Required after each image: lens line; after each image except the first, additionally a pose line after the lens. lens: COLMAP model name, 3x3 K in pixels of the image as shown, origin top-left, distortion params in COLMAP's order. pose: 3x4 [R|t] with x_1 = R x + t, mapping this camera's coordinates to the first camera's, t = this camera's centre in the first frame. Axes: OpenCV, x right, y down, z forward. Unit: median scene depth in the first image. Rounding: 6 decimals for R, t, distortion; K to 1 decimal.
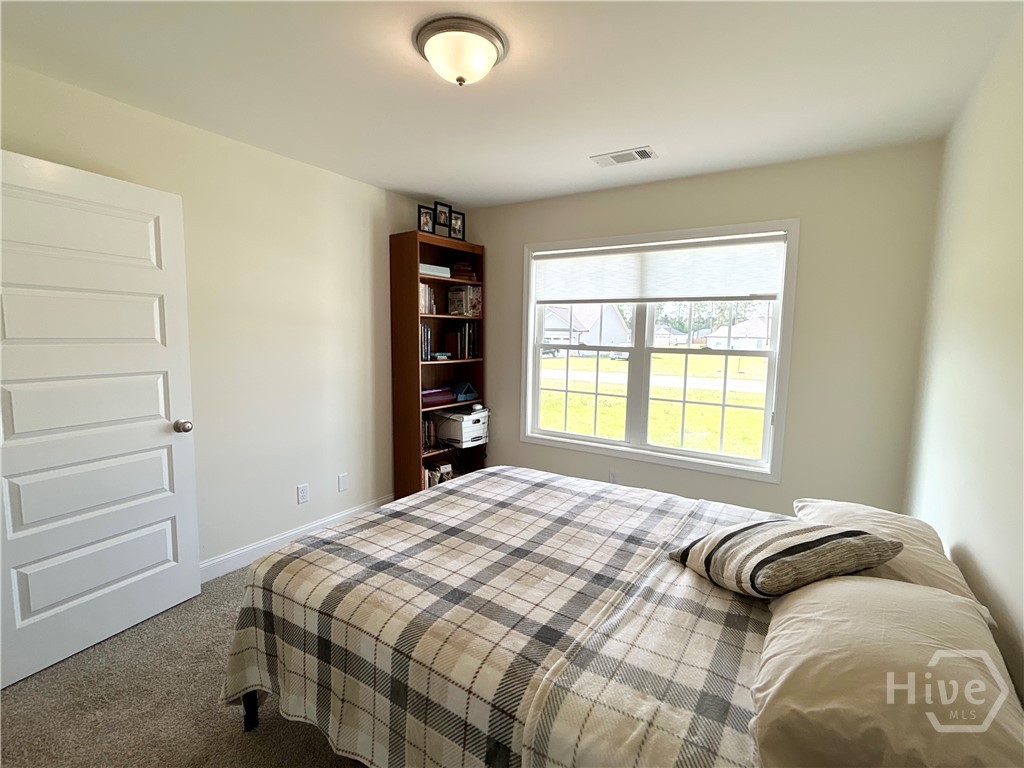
lens RADIAL K [[481.3, 0, 513.9], [0, 481.3, 384.6], [0, 0, 1]] dist [0.001412, -0.000030]
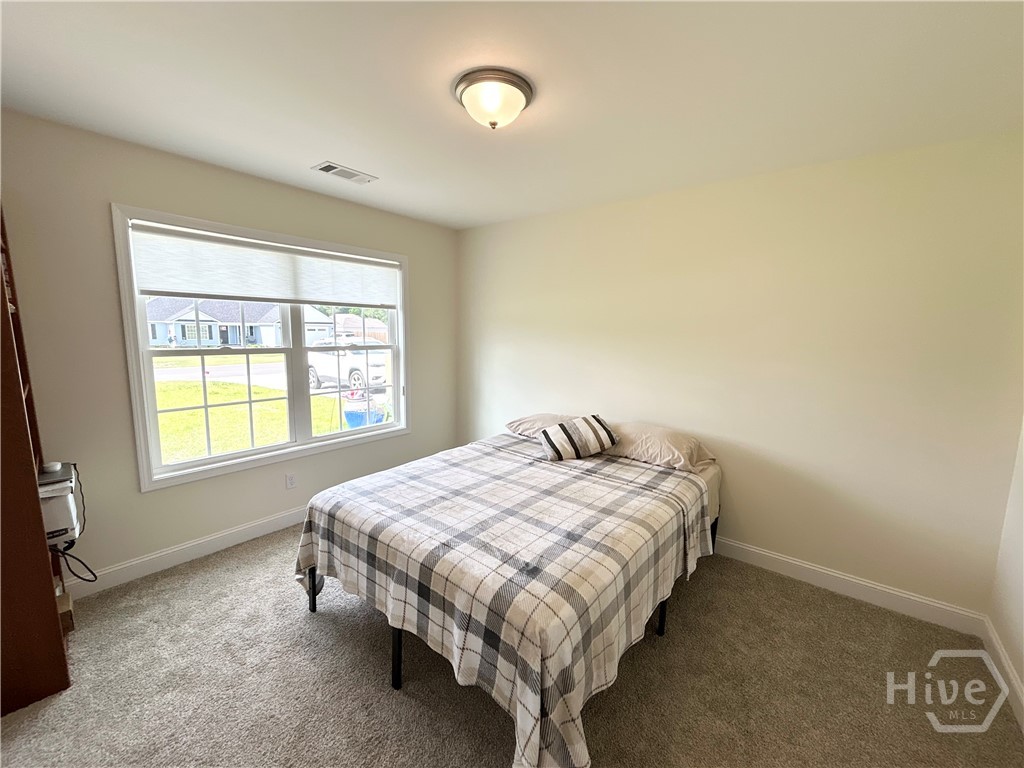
lens RADIAL K [[419.3, 0, 513.0], [0, 419.3, 387.8], [0, 0, 1]] dist [0.002537, 0.000487]
pose [[0.094418, -0.155563, 0.983303, -0.605564], [0.091627, 0.984881, 0.147015, -0.084884], [-0.991307, 0.076216, 0.107244, 0.465923]]
